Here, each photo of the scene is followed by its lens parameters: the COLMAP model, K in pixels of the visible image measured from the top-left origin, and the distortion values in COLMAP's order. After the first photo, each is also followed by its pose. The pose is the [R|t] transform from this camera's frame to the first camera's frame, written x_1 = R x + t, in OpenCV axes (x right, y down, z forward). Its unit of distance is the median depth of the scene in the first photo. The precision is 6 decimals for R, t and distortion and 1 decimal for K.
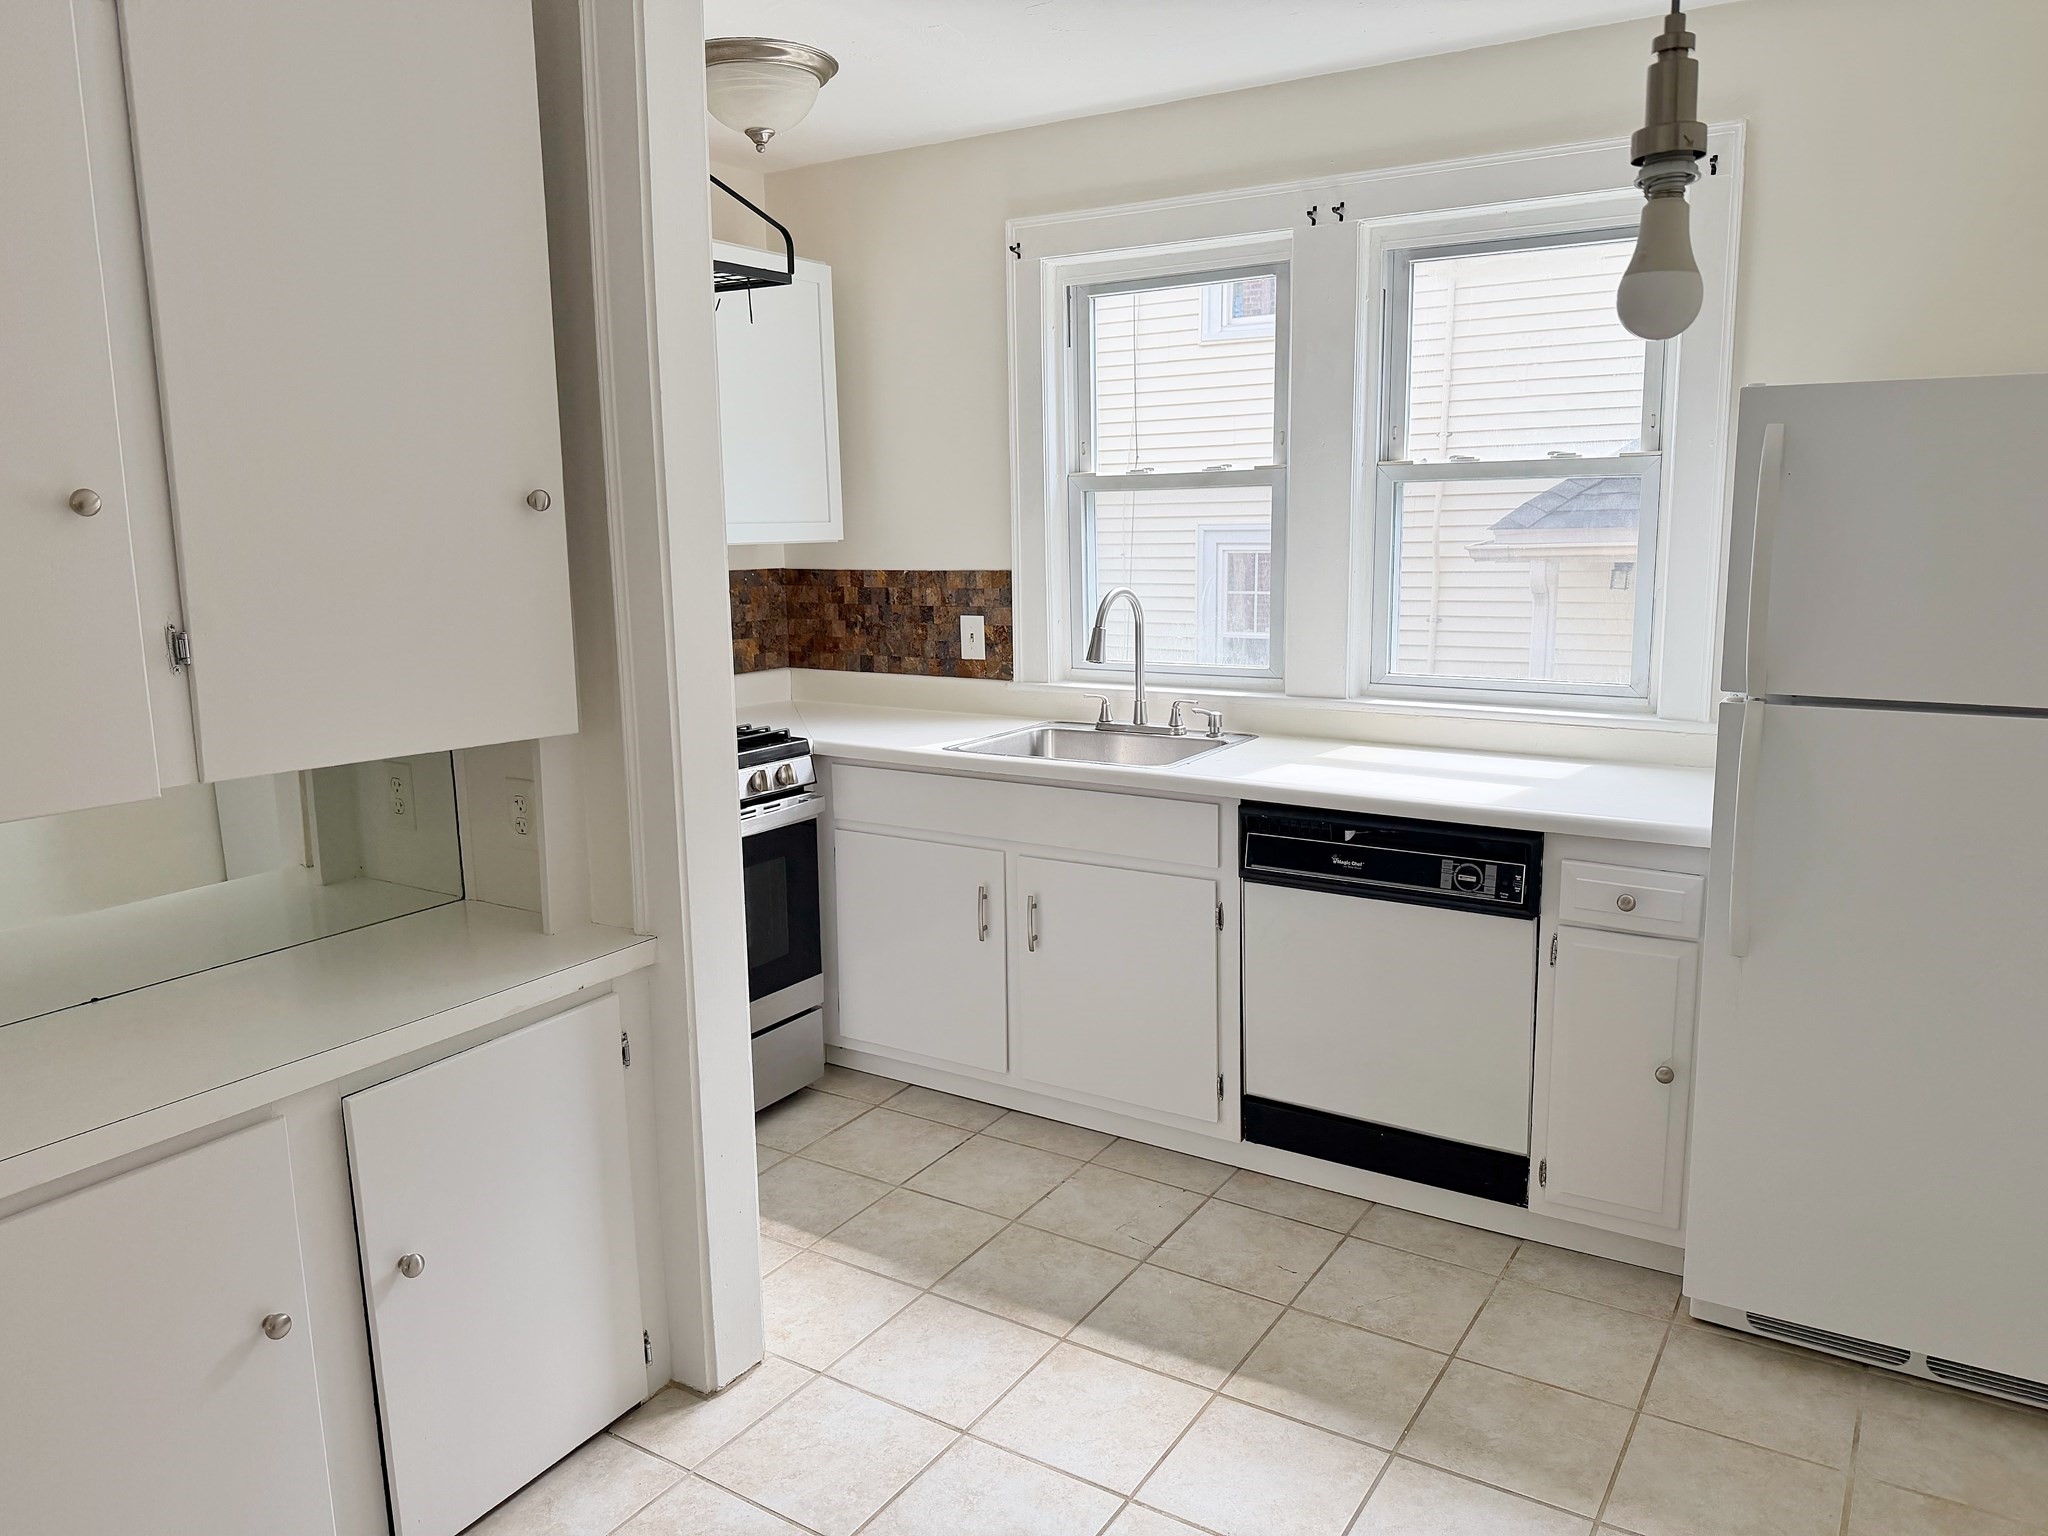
lens RADIAL K [[1456.8, 0, 993.3], [0, 1456.8, 728.0], [0, 0, 1]] dist [0.041373, -0.047172]
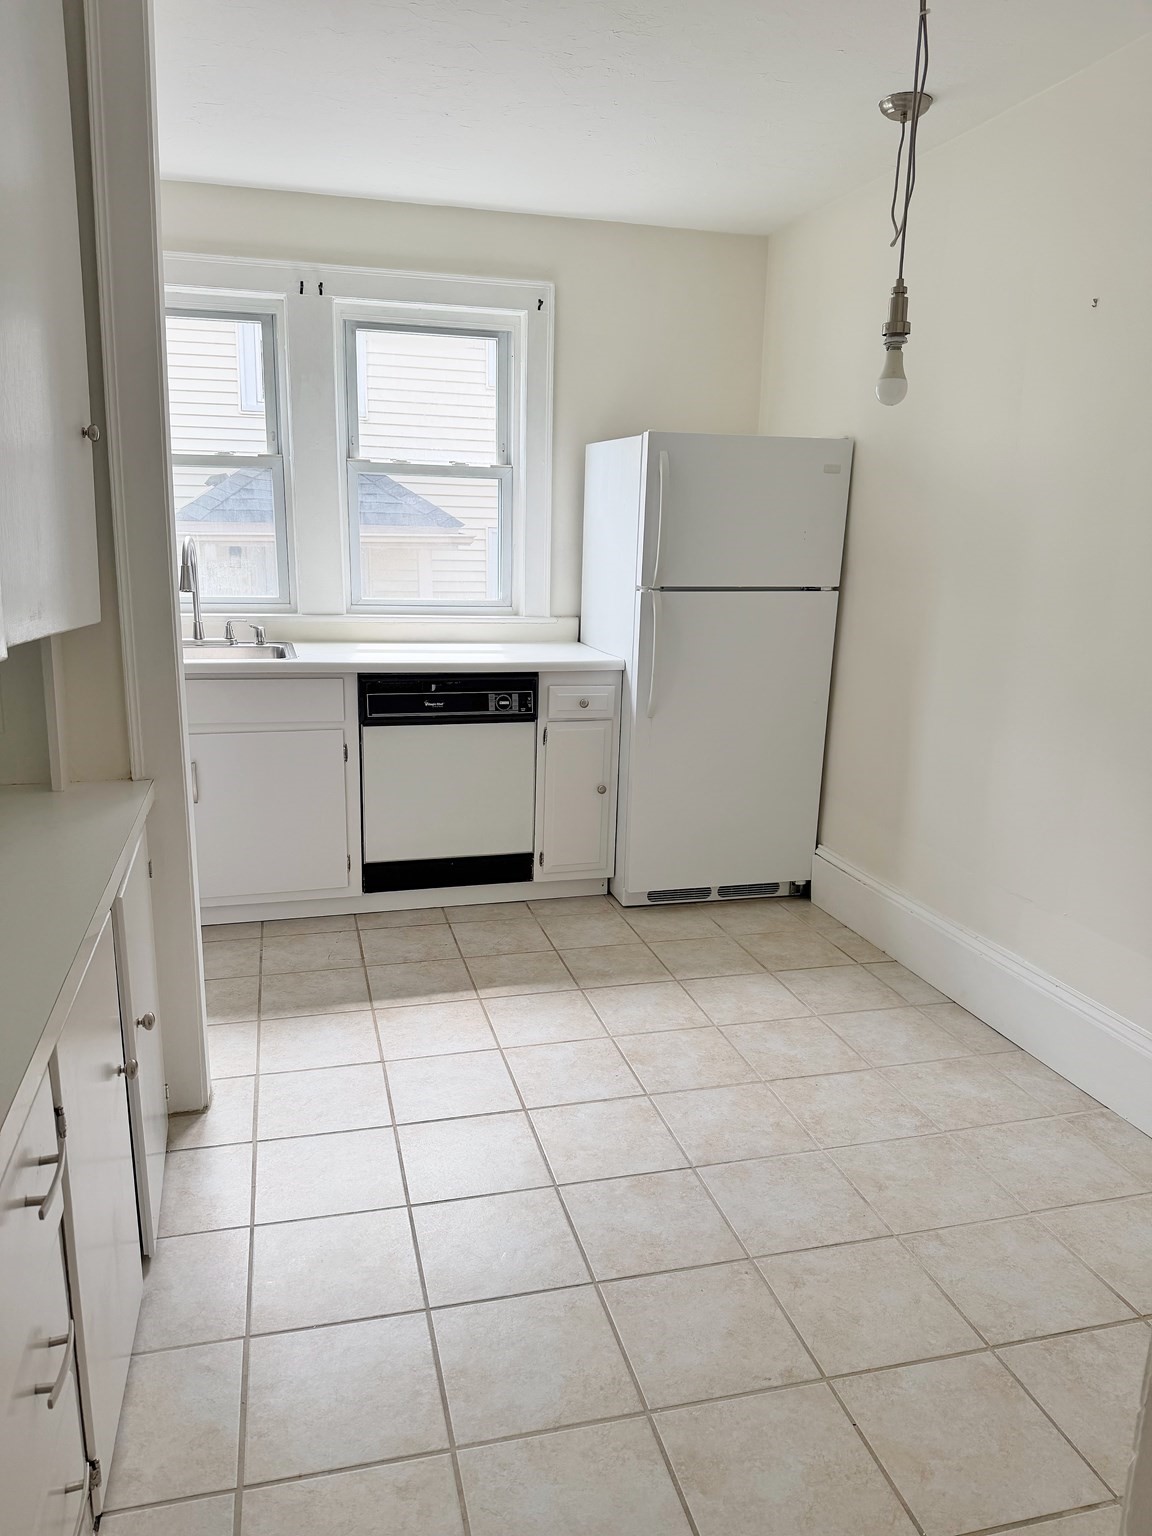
lens RADIAL K [[1092.6, 0, 569.3], [0, 1092.6, 771.4], [0, 0, 1]] dist [0.041373, -0.047172]
pose [[0.677197, -0.136743, 0.722984, -0.581253], [0.081761, 0.990479, 0.110753, 0.044264], [-0.731245, -0.015890, 0.681930, 0.037155]]
